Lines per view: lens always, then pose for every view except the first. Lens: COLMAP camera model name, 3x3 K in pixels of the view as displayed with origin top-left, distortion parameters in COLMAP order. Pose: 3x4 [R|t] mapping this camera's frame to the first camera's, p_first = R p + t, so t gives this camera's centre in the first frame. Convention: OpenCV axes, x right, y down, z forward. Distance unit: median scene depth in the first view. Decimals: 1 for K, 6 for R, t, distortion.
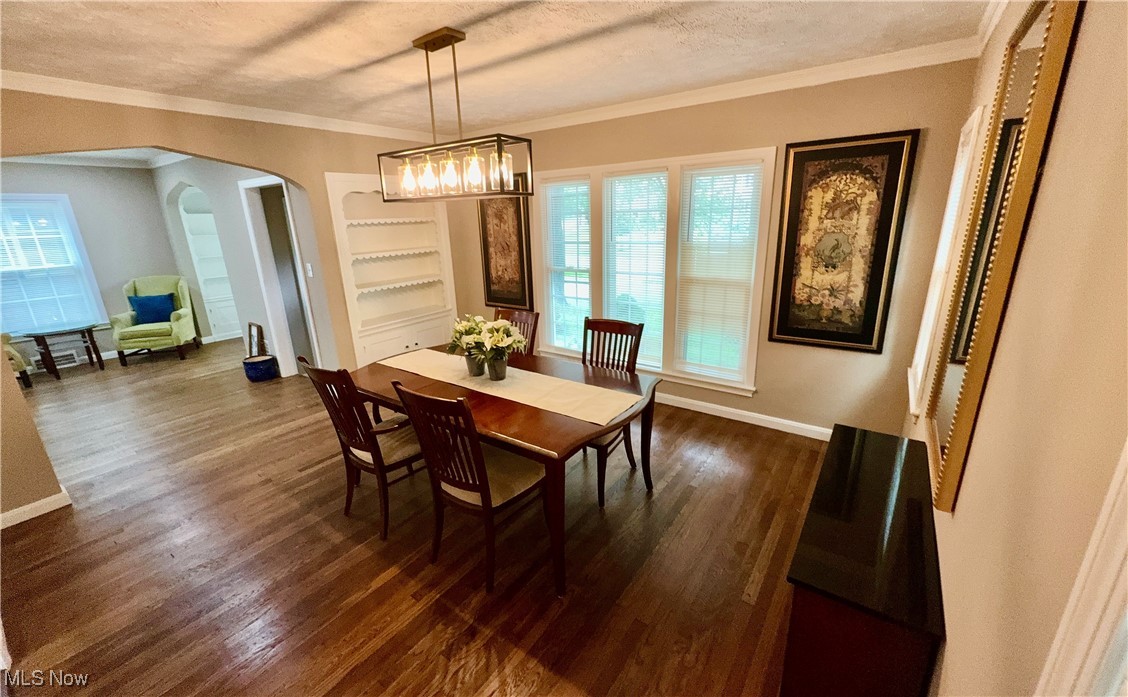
lens RADIAL K [[448.5, 0, 565.0], [0, 448.5, 351.3], [0, 0, 1]] dist [-0.001806, 0.000249]
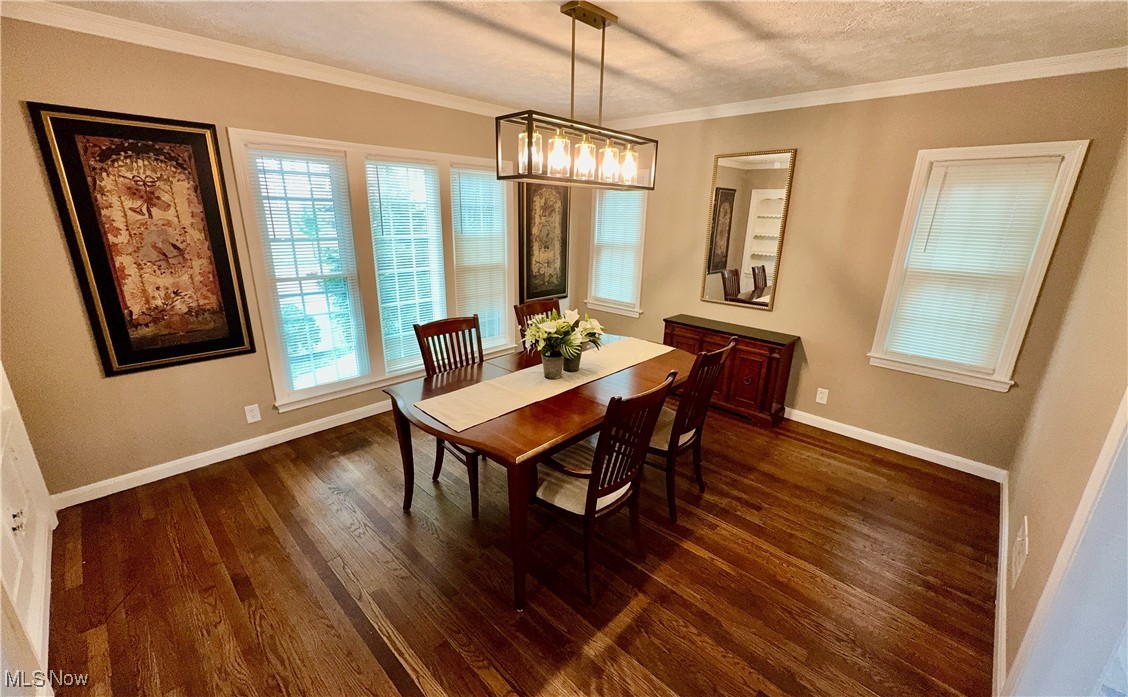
lens RADIAL K [[448.5, 0, 568.3], [0, 448.5, 348.6], [0, 0, 1]] dist [-0.001806, 0.000249]
pose [[0.134069, -0.254426, 0.957754, -0.934961], [0.263027, 0.940950, 0.213143, -0.167252], [-0.955428, 0.223339, 0.193074, 0.691298]]
